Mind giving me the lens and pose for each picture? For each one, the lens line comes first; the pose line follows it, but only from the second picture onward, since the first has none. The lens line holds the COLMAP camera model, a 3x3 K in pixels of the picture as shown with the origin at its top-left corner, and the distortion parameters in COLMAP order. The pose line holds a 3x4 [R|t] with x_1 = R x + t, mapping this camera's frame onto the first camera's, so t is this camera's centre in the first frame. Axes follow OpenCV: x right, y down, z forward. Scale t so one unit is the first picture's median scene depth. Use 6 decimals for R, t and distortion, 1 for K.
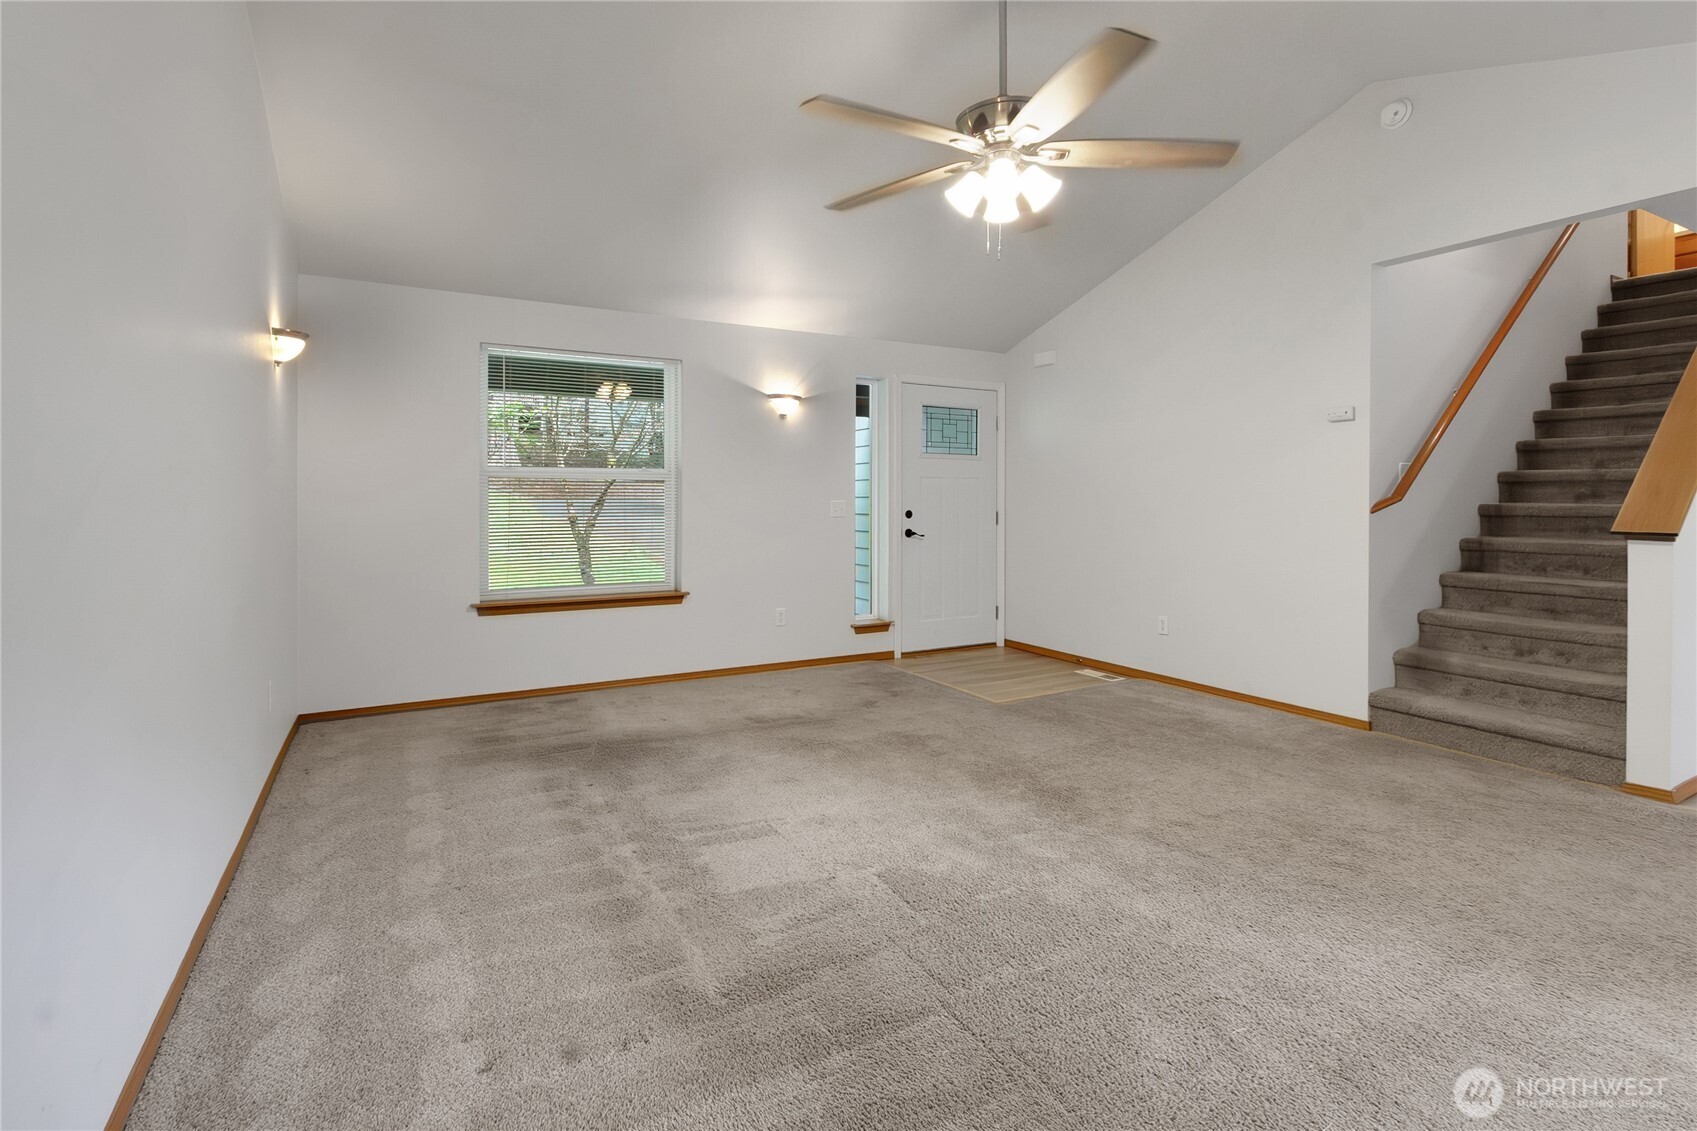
lens RADIAL K [[771.8, 0, 893.9], [0, 771.8, 504.5], [0, 0, 1]] dist [0.002434, -0.000748]
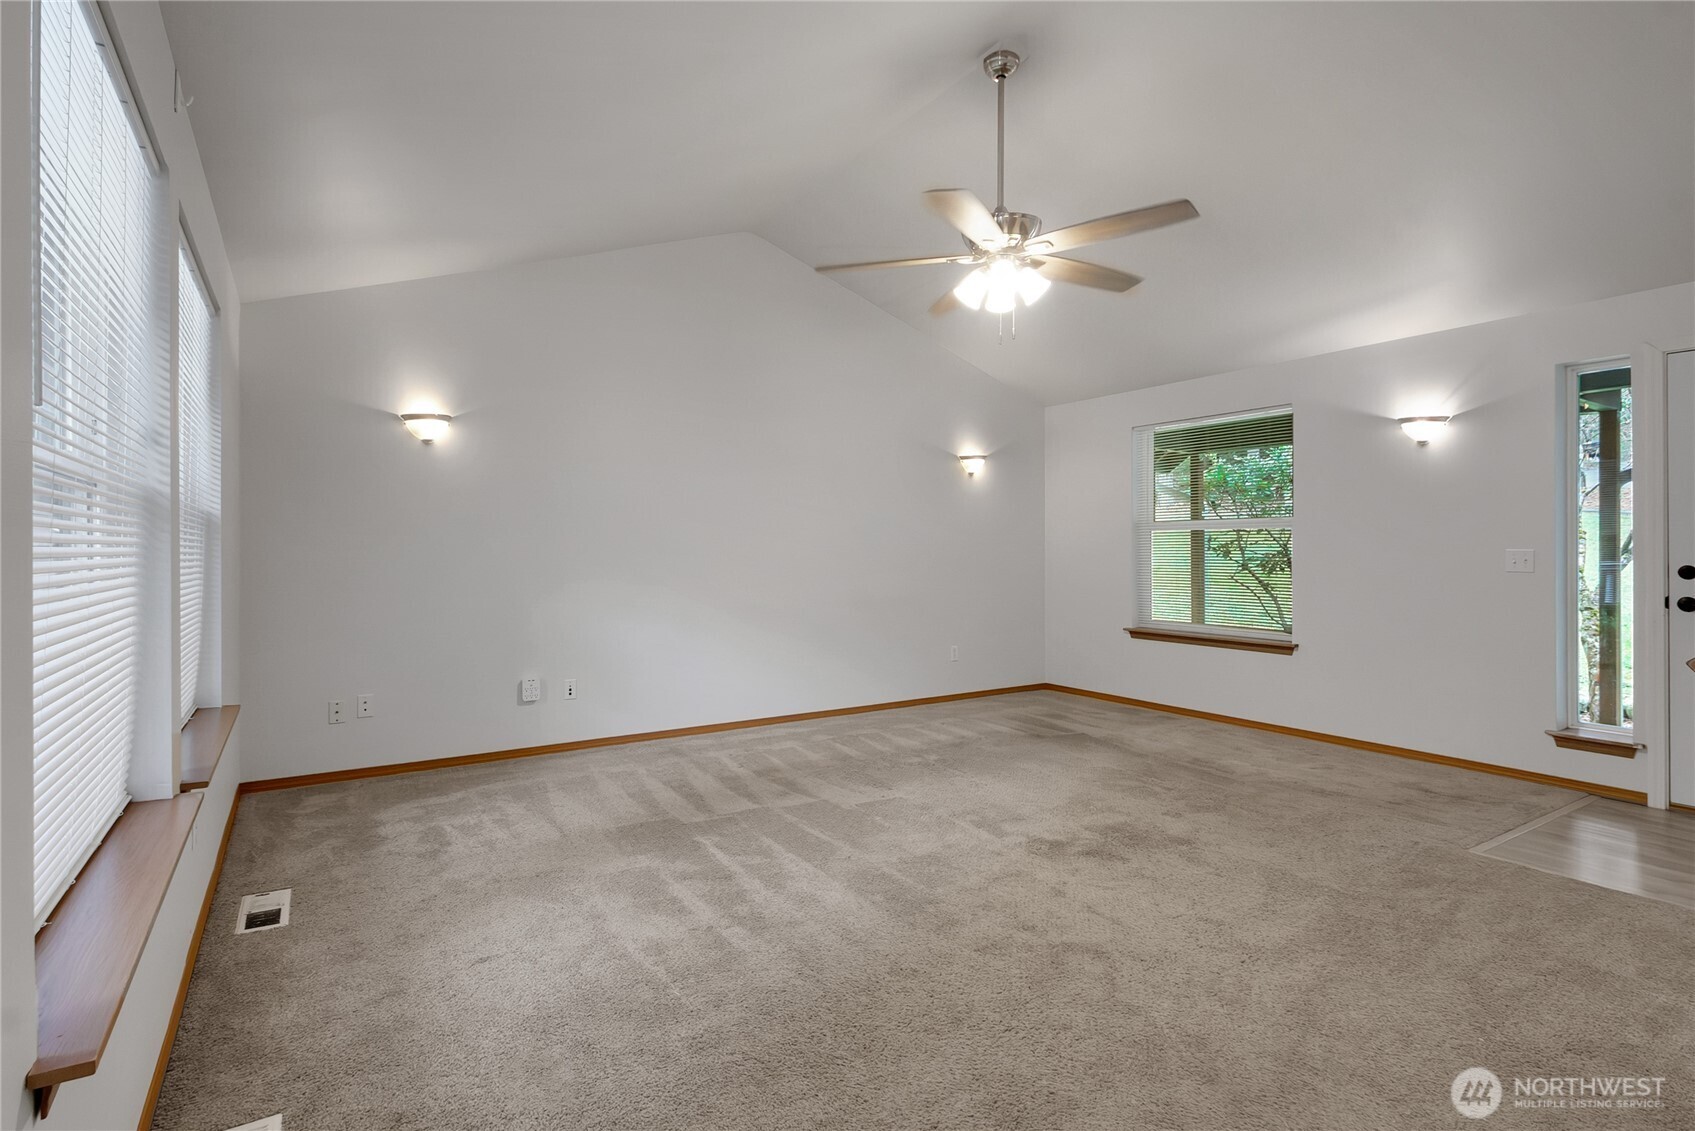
lens RADIAL K [[770.8, 0, 833.7], [0, 770.8, 549.1], [0, 0, 1]] dist [0.002434, -0.000748]
pose [[0.125590, -0.004734, -0.992071, 0.610304], [-0.025623, 0.999640, -0.008013, 0.018752], [0.991751, 0.026426, 0.125424, 0.318770]]
